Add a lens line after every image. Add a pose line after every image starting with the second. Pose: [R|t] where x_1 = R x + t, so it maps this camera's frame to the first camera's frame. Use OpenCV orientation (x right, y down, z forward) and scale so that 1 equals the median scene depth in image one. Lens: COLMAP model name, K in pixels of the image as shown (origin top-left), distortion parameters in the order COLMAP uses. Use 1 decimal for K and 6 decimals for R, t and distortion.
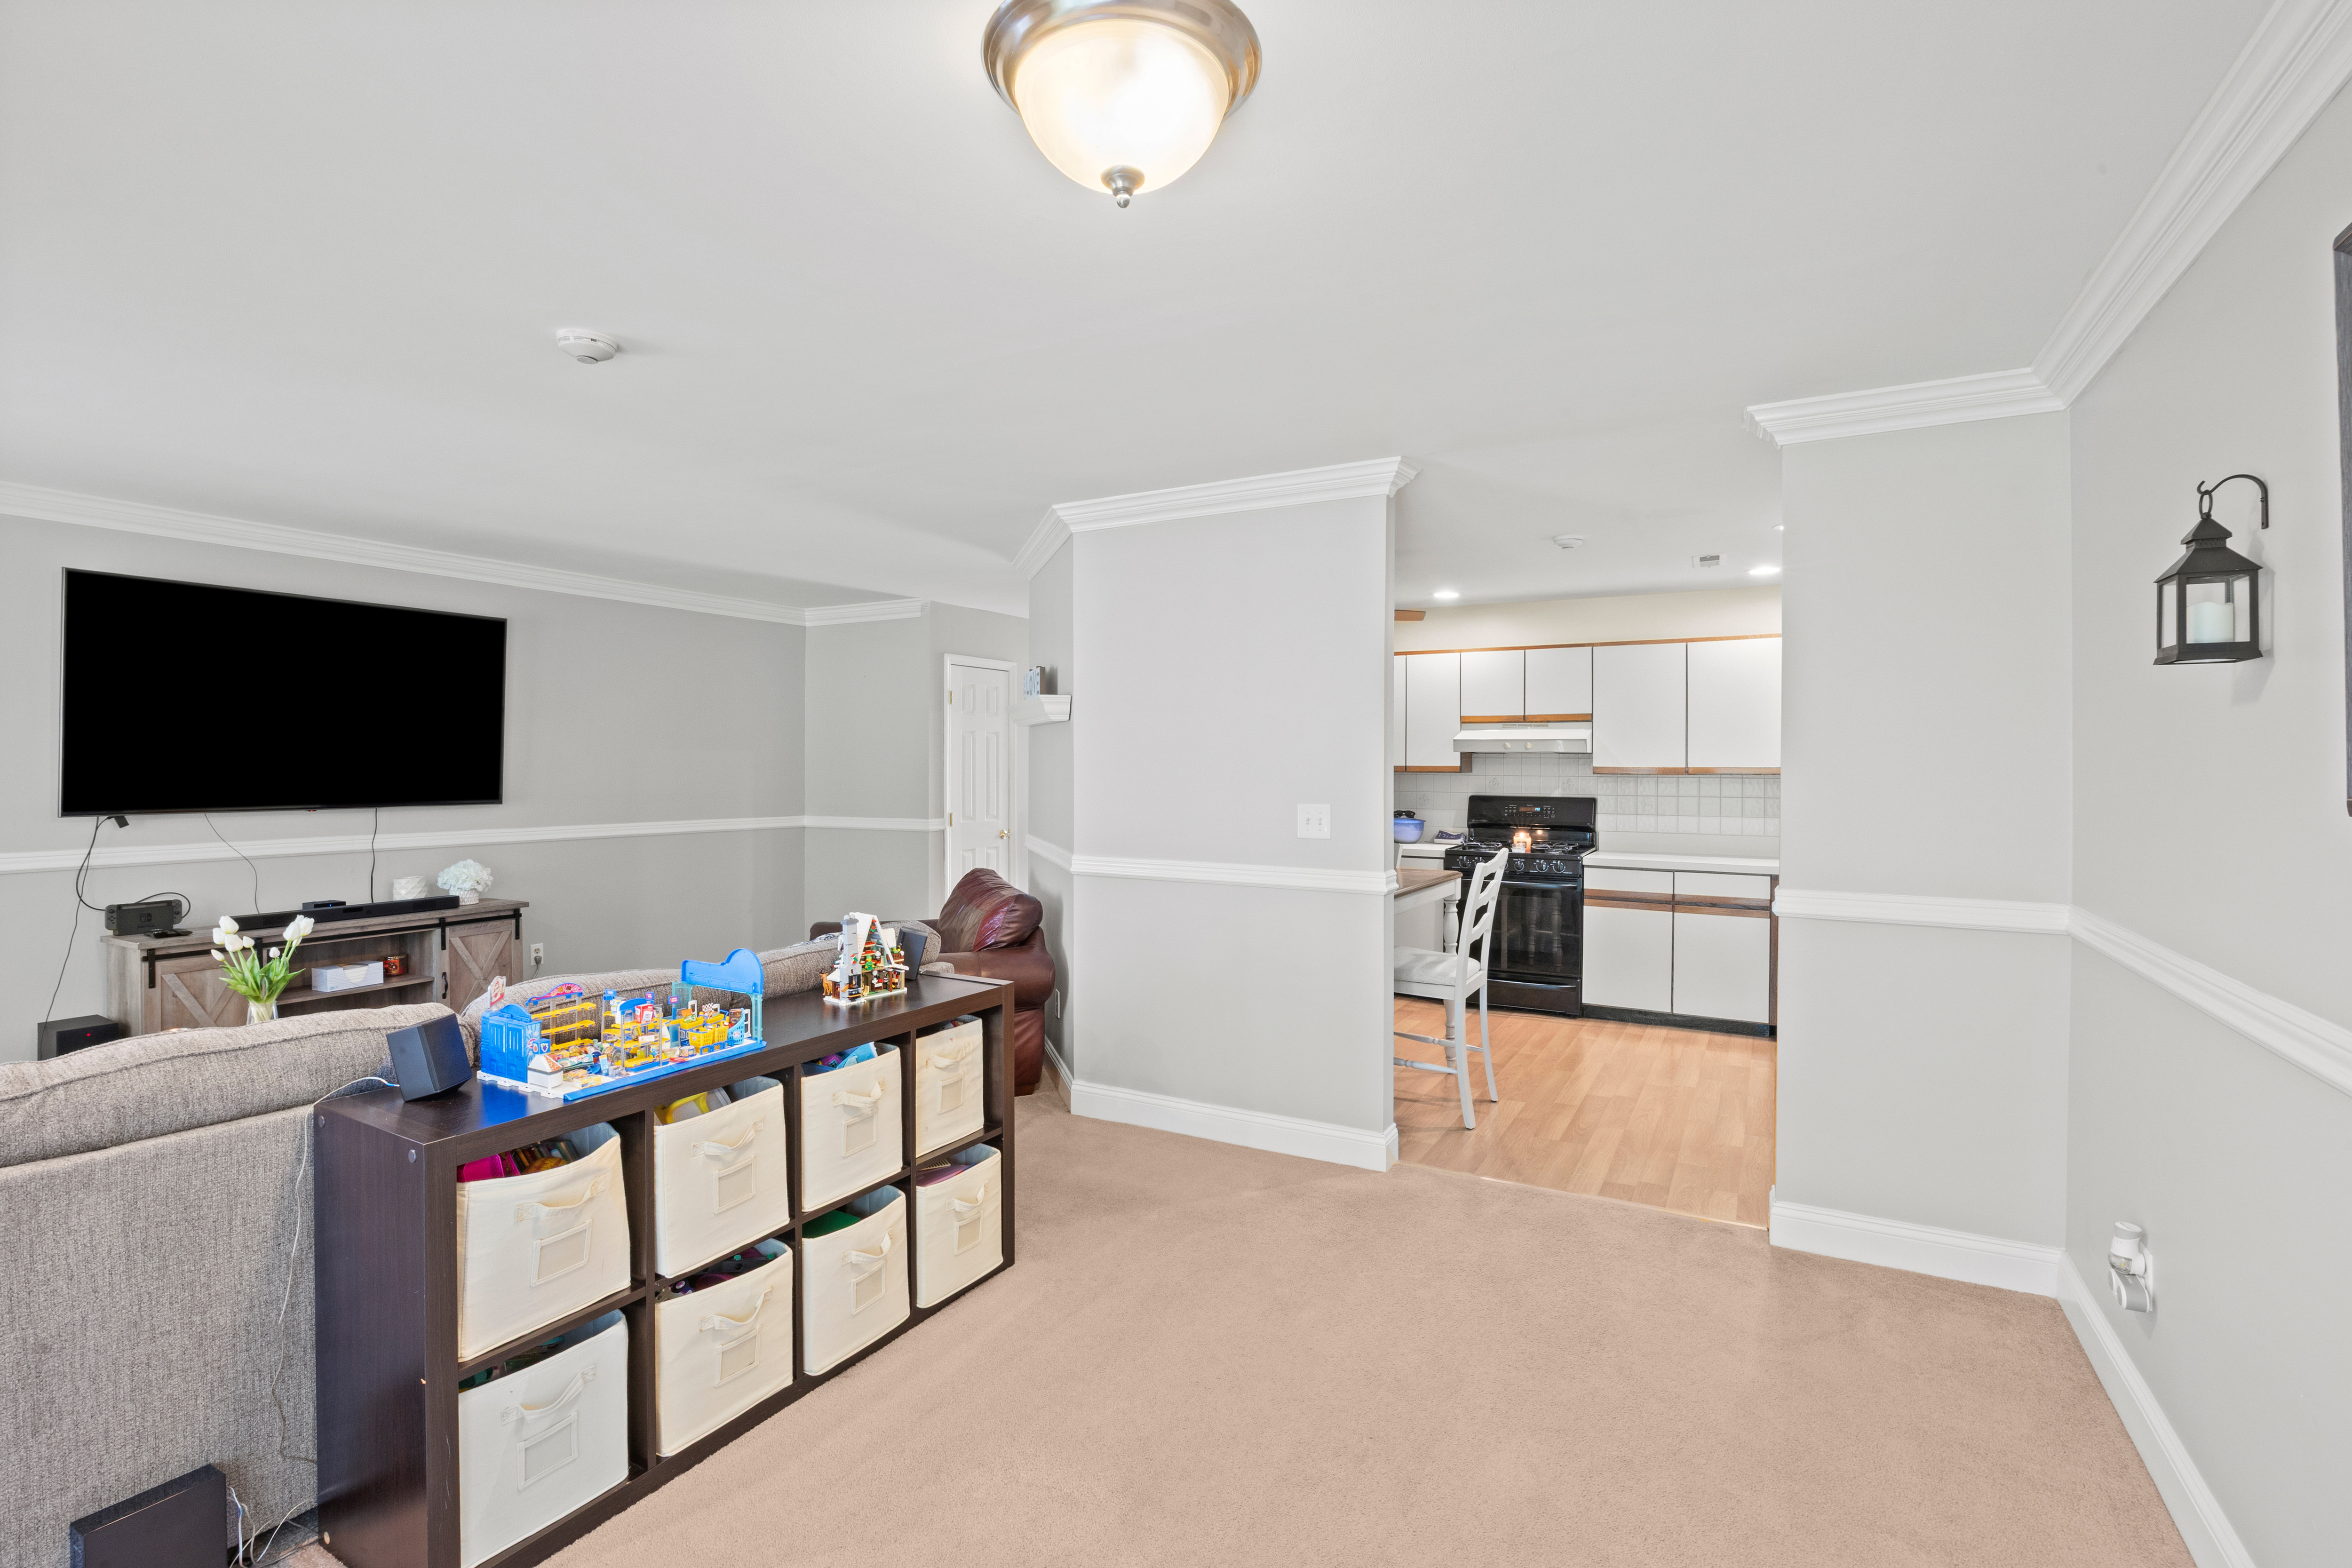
lens RADIAL K [[1076.9, 0, 1182.1], [0, 1076.9, 761.9], [0, 0, 1]] dist [-0.017459, 0.000028]
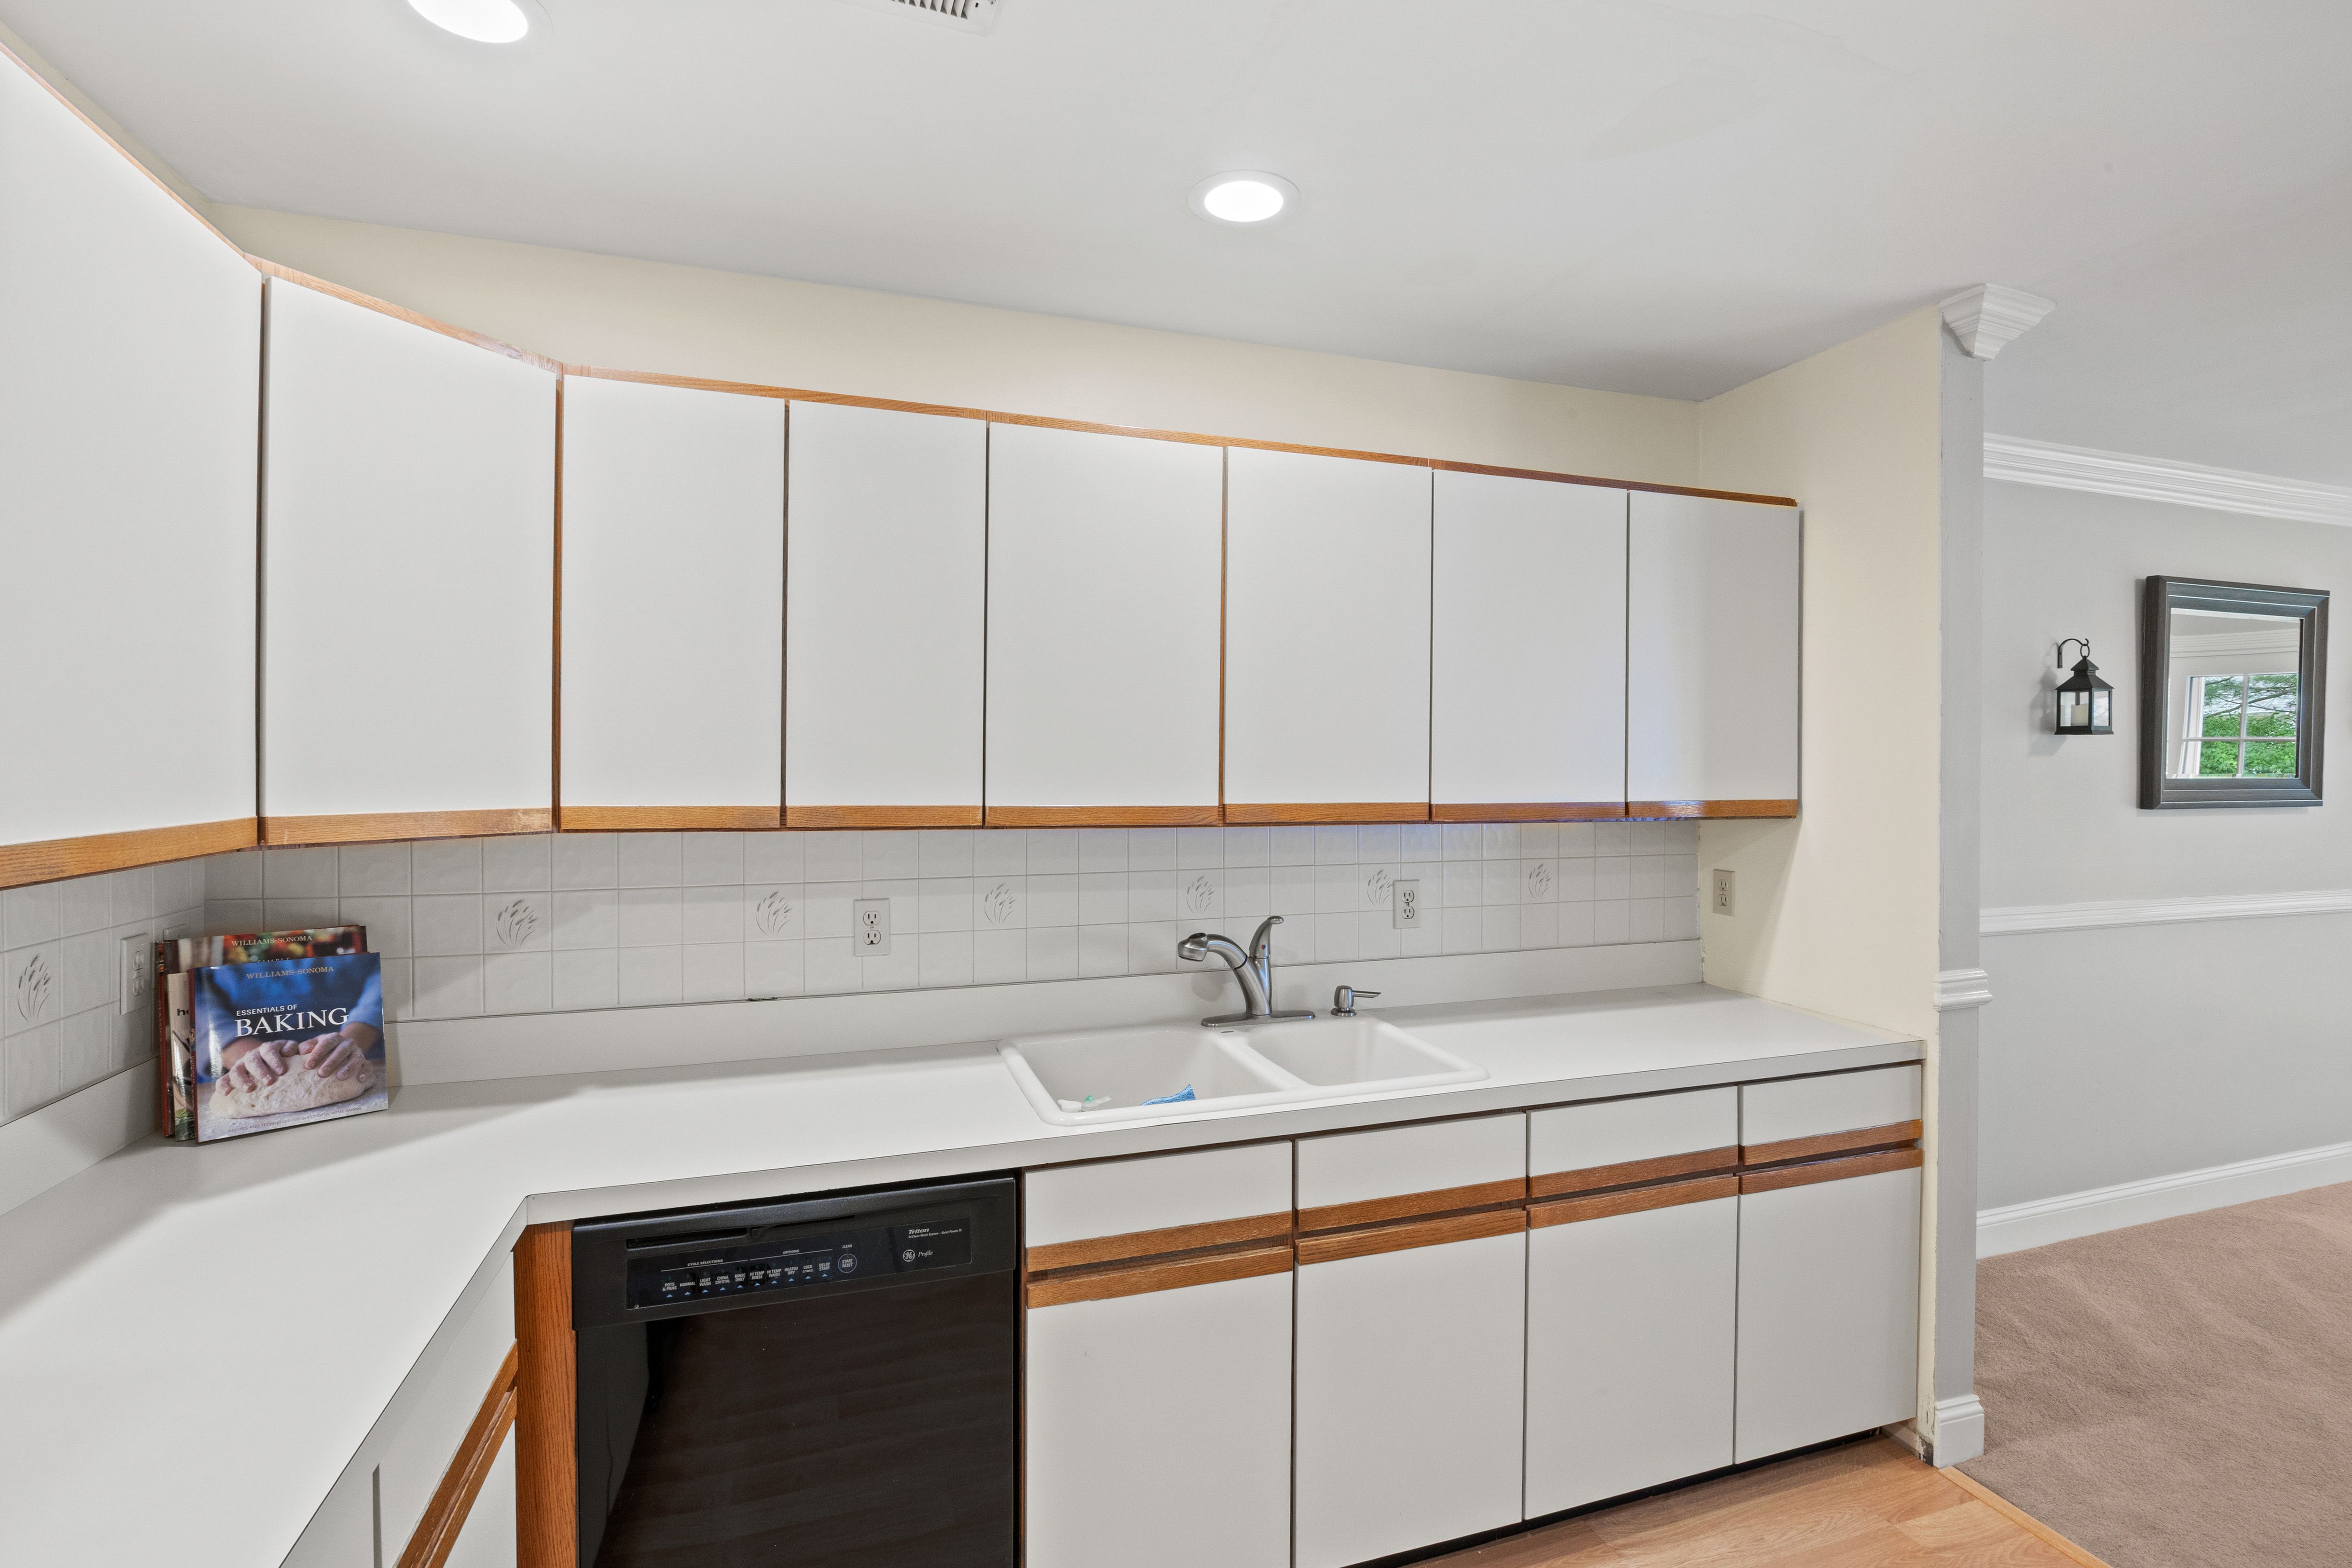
lens RADIAL K [[1100.2, 0, 1182.0], [0, 1100.2, 772.8], [0, 0, 1]] dist [-0.009006, 0.000071]
pose [[-0.741056, -0.011130, 0.671351, 0.263787], [-0.007968, 0.999938, 0.007782, -0.009685], [-0.671396, 0.000418, -0.741098, 1.105387]]
